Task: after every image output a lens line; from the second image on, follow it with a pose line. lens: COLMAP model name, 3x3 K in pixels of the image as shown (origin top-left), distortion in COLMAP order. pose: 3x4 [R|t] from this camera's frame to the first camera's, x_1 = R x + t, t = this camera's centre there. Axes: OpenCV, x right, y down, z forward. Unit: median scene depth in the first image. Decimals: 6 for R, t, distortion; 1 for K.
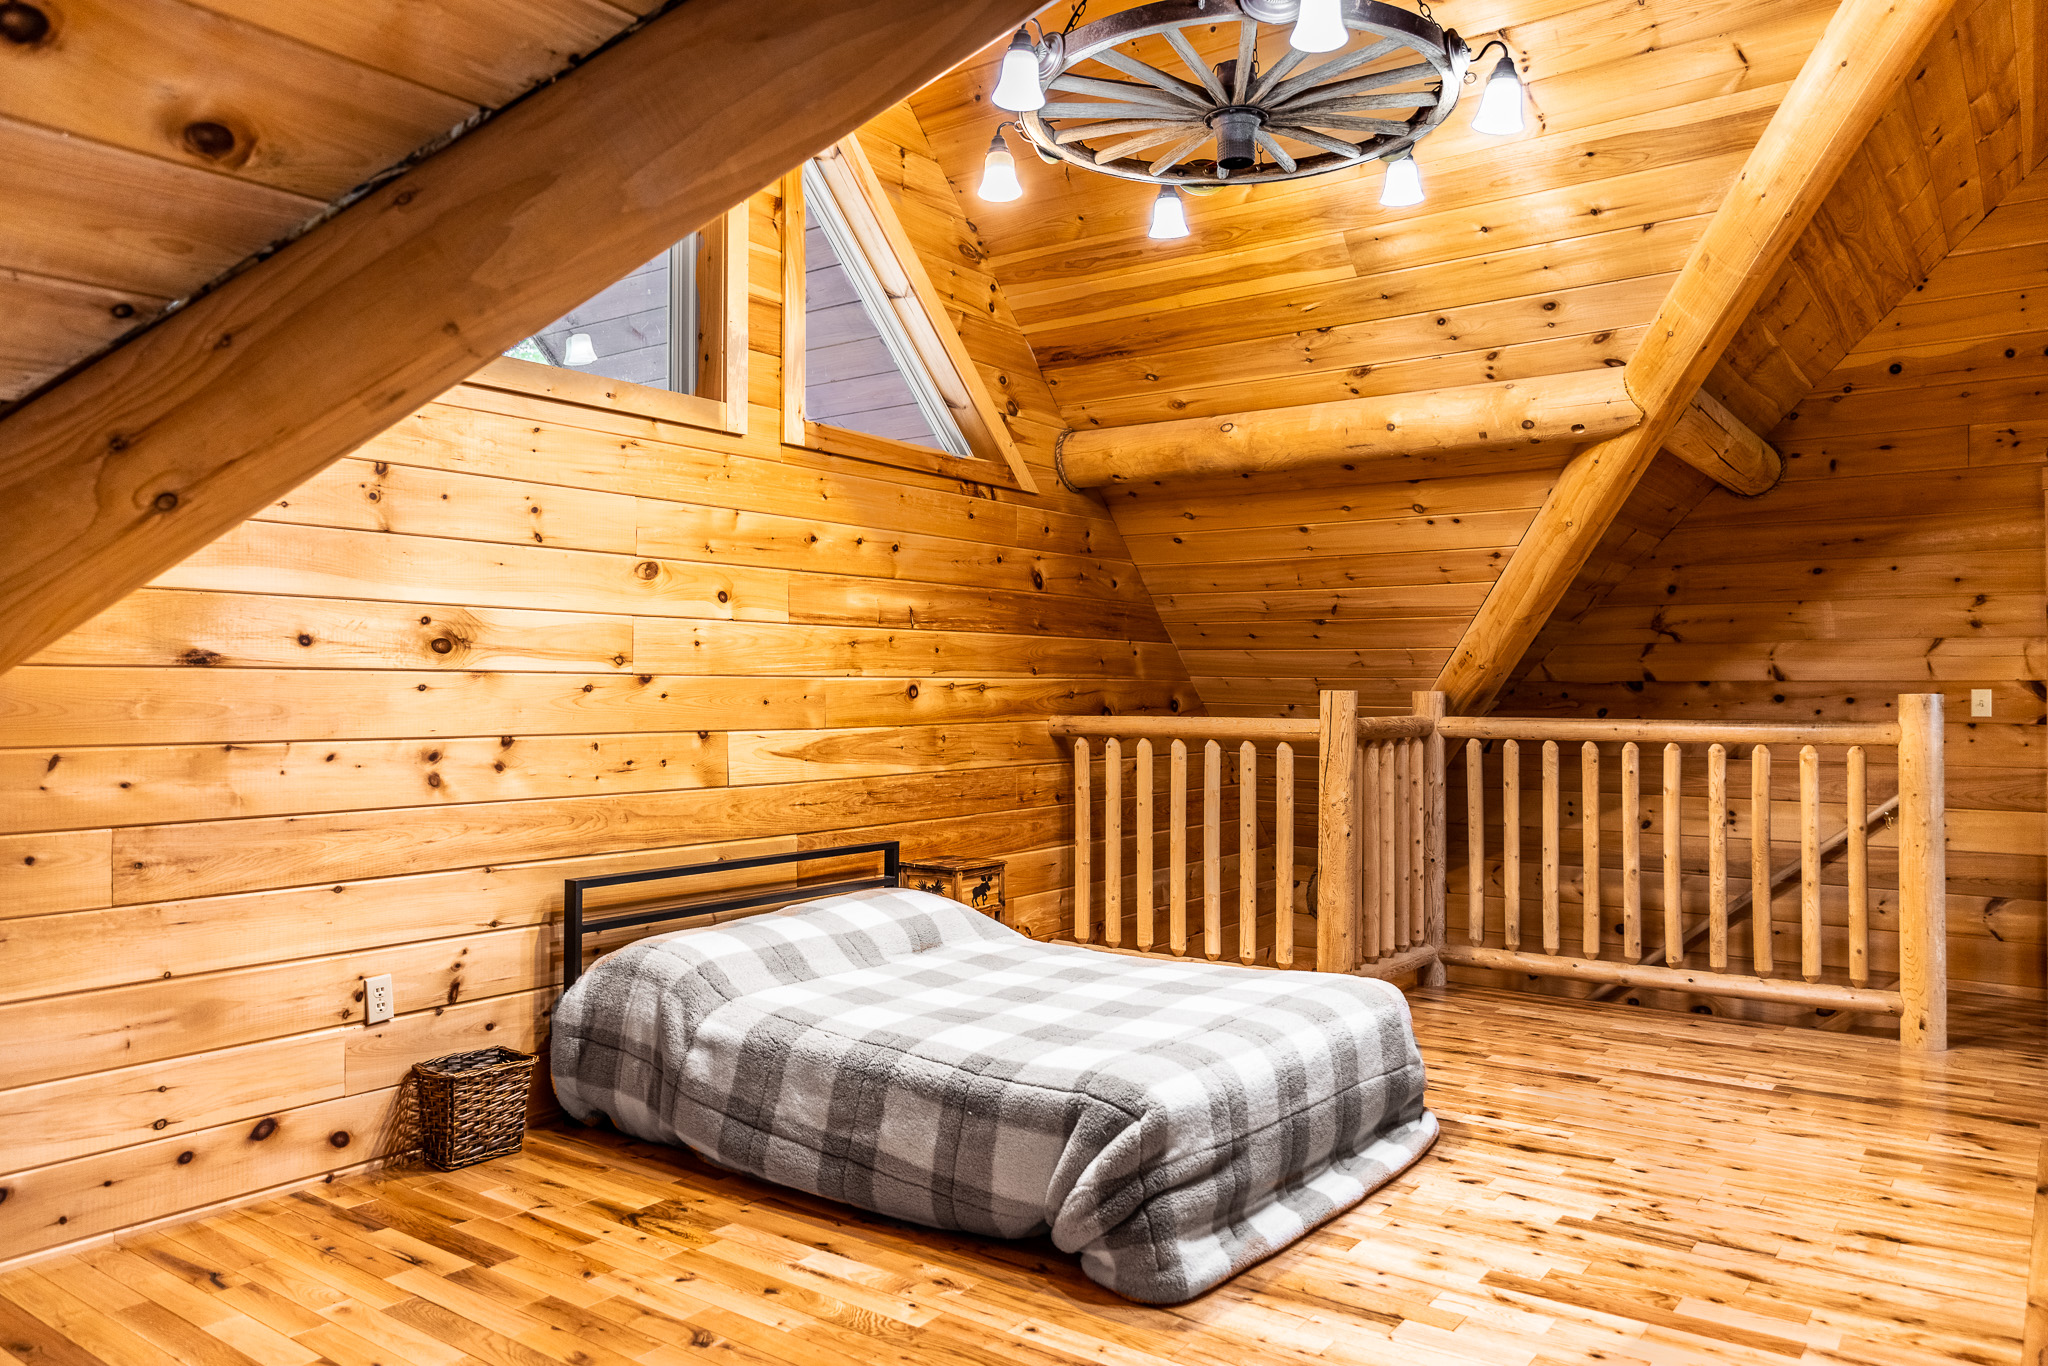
lens RADIAL K [[1460.7, 0, 1019.3], [0, 1460.7, 685.1], [0, 0, 1]] dist [0.003987, 0.001467]
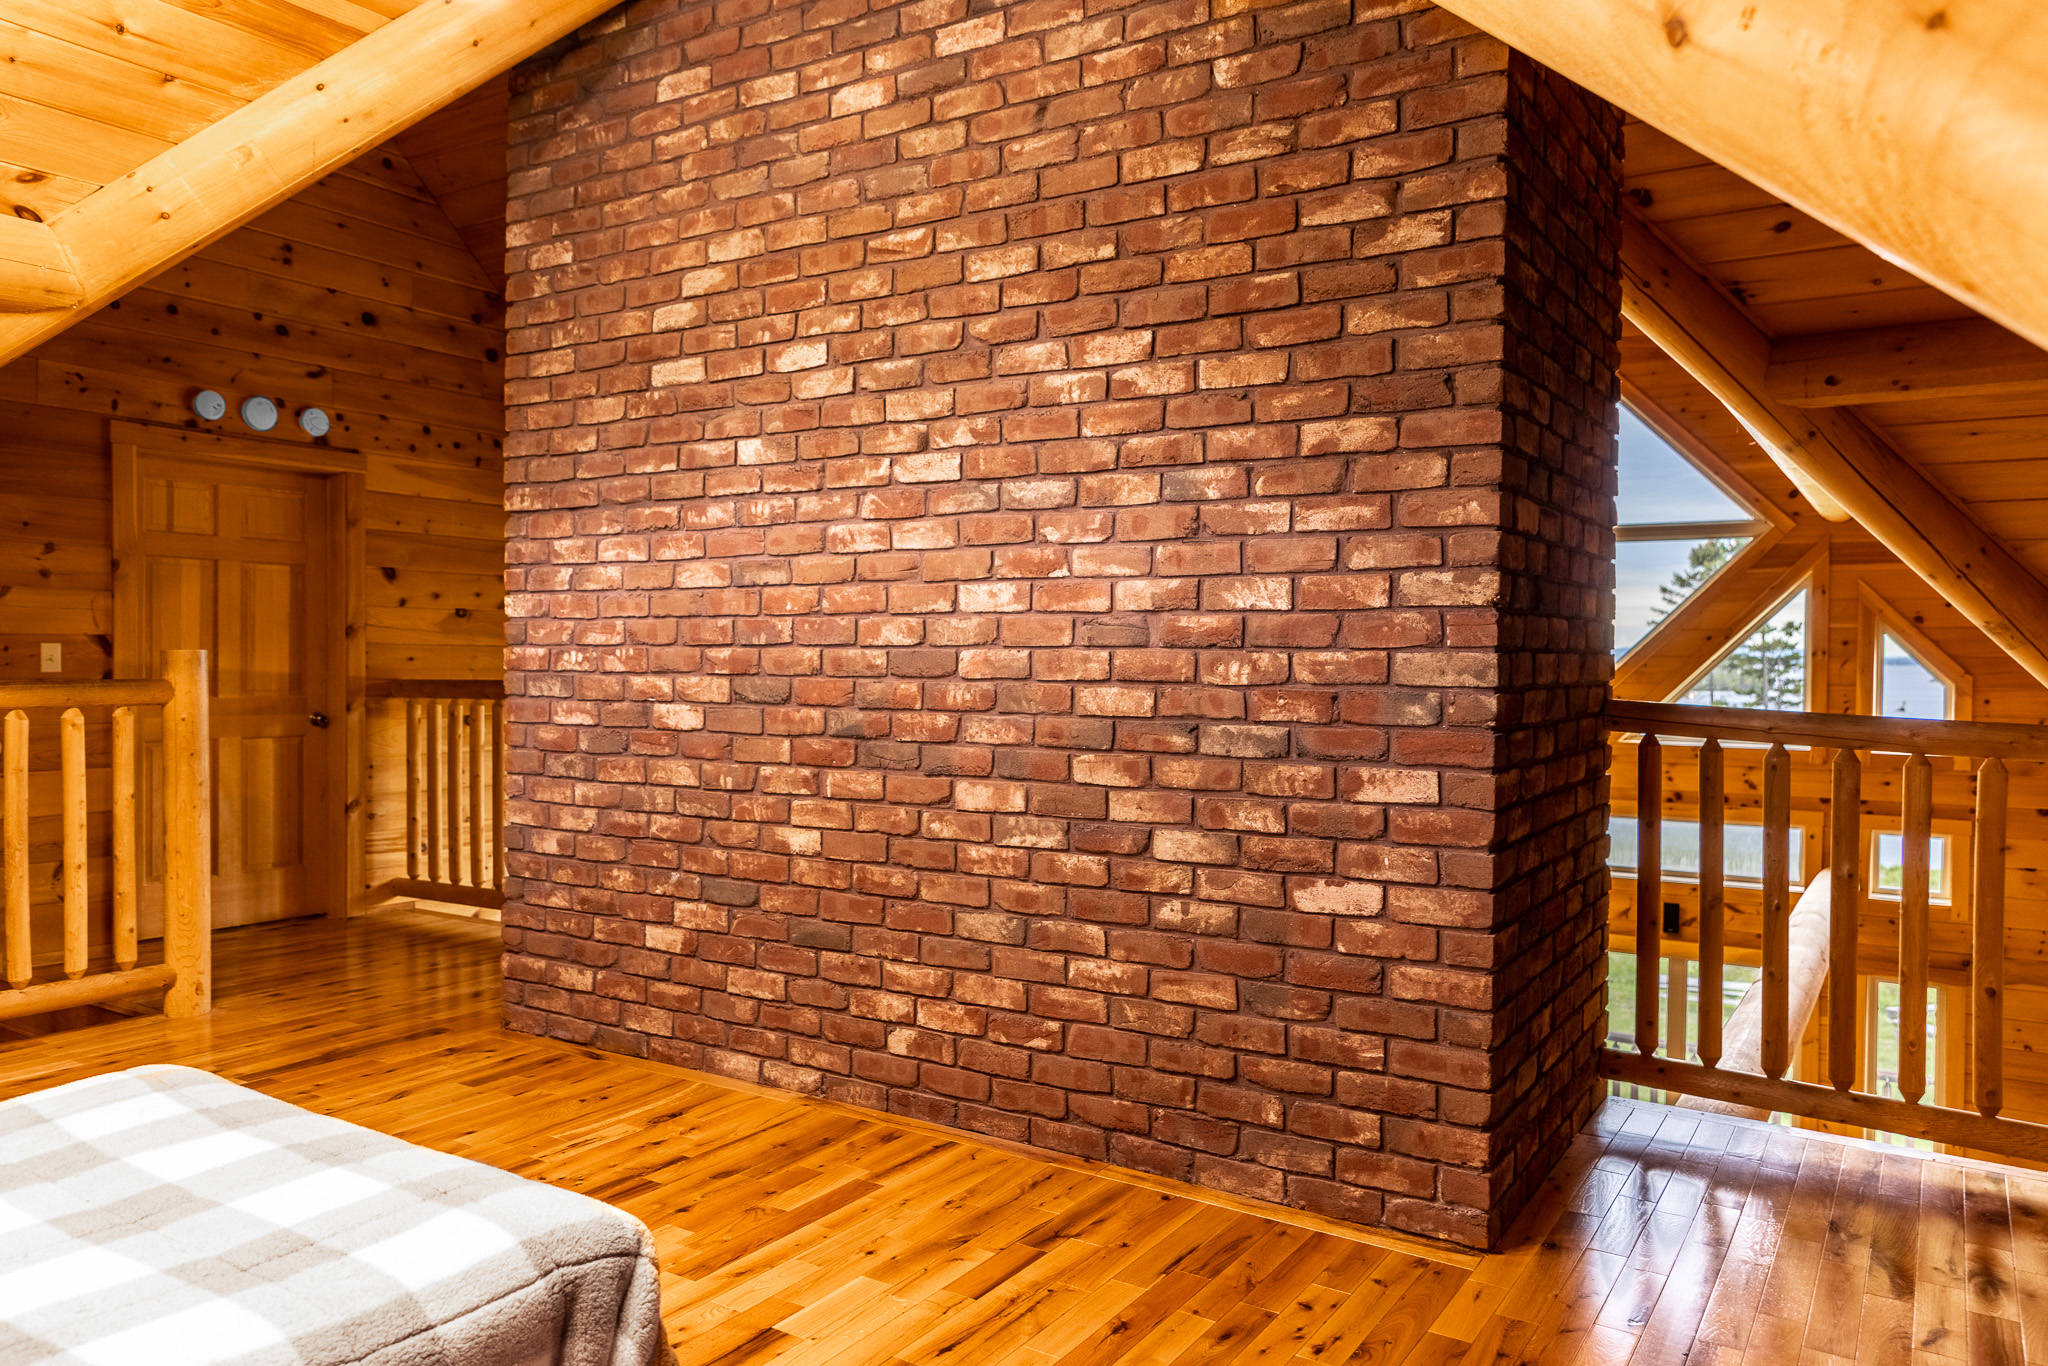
lens RADIAL K [[1460.7, 0, 1019.4], [0, 1460.7, 677.2], [0, 0, 1]] dist [0.003987, 0.001467]
pose [[-0.071941, -0.018734, 0.997233, -0.469784], [-0.012807, 0.999759, 0.017857, -0.000029], [-0.997327, -0.011487, -0.072164, 0.640276]]
